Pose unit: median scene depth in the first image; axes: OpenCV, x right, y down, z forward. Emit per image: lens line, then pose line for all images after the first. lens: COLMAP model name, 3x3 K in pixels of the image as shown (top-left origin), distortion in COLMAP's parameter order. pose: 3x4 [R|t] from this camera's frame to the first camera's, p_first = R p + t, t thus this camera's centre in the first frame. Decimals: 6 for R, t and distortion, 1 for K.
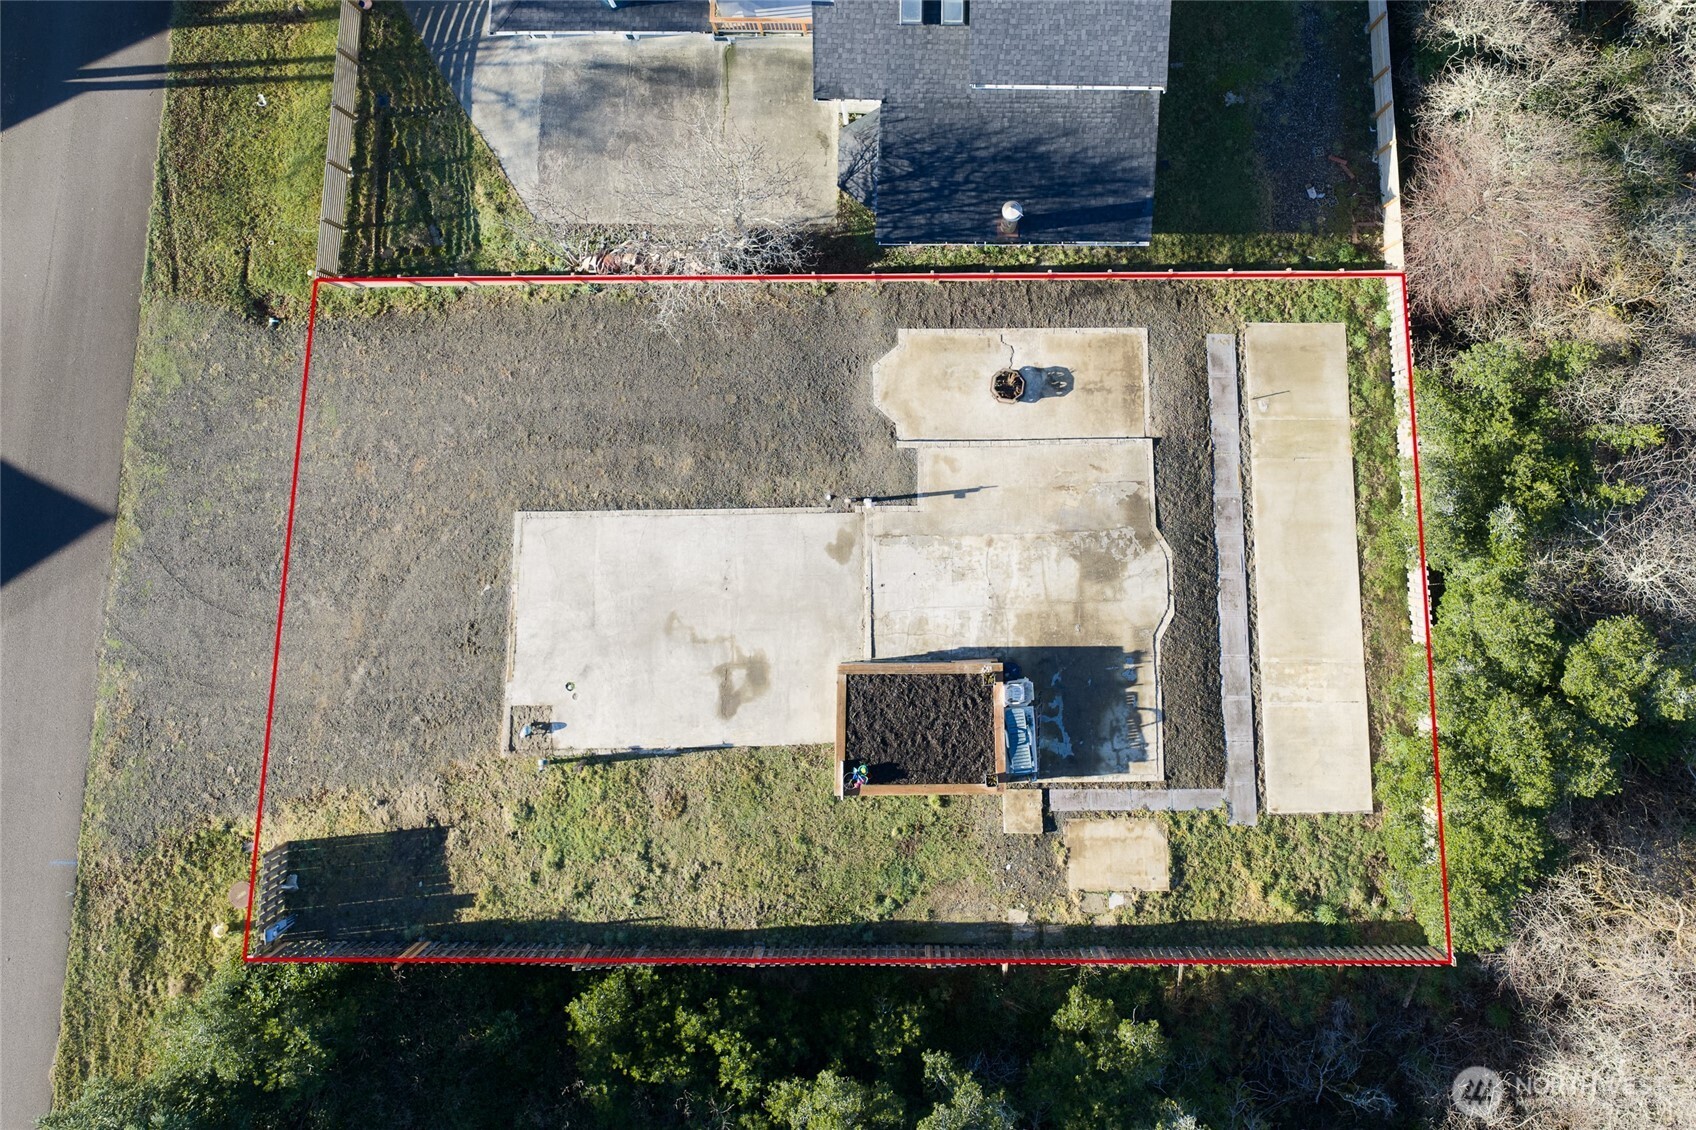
lens RADIAL K [[1498.0, 0, 928.1], [0, 1498.0, 566.6], [0, 0, 1]] dist [0.020619, -0.036548]
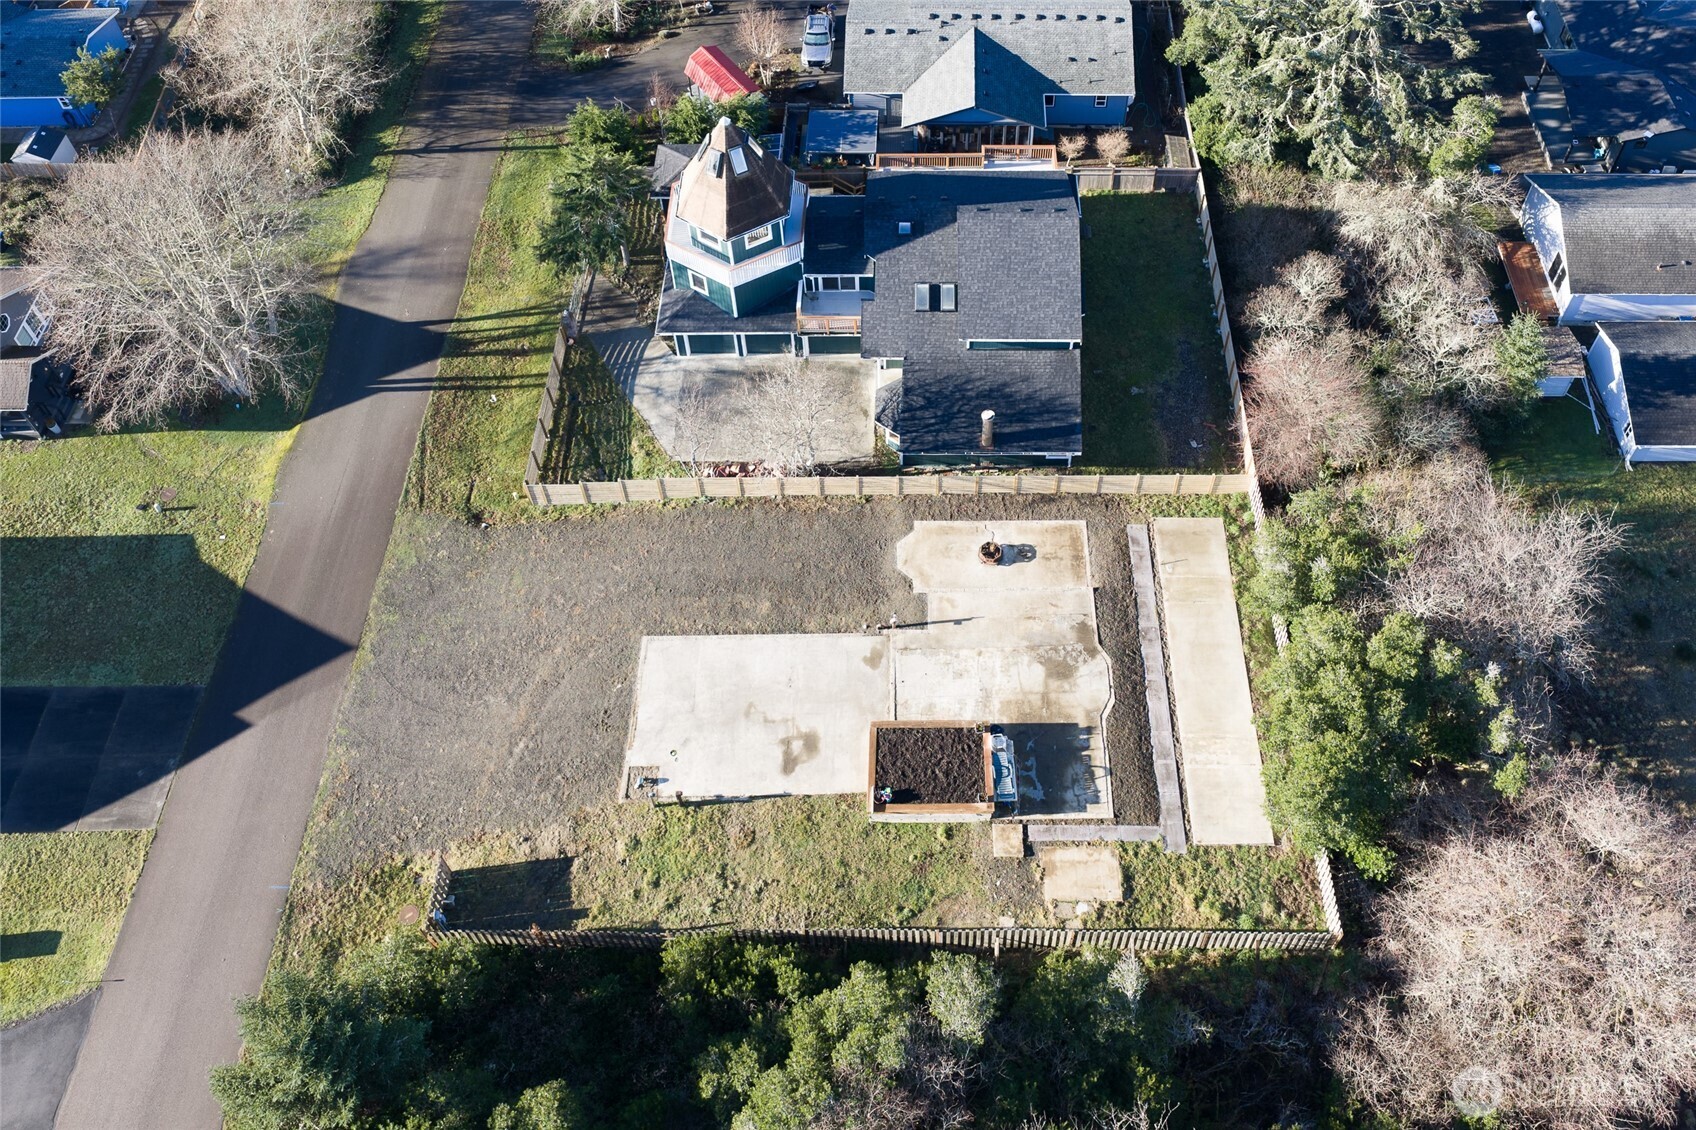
lens RADIAL K [[1498.0, 0, 928.1], [0, 1498.0, 566.6], [0, 0, 1]] dist [0.020619, -0.036548]
pose [[0.999914, -0.008289, -0.010149, 0.007815], [0.003215, 0.906039, -0.423181, 0.500789], [0.012703, 0.423112, 0.905988, -0.301677]]
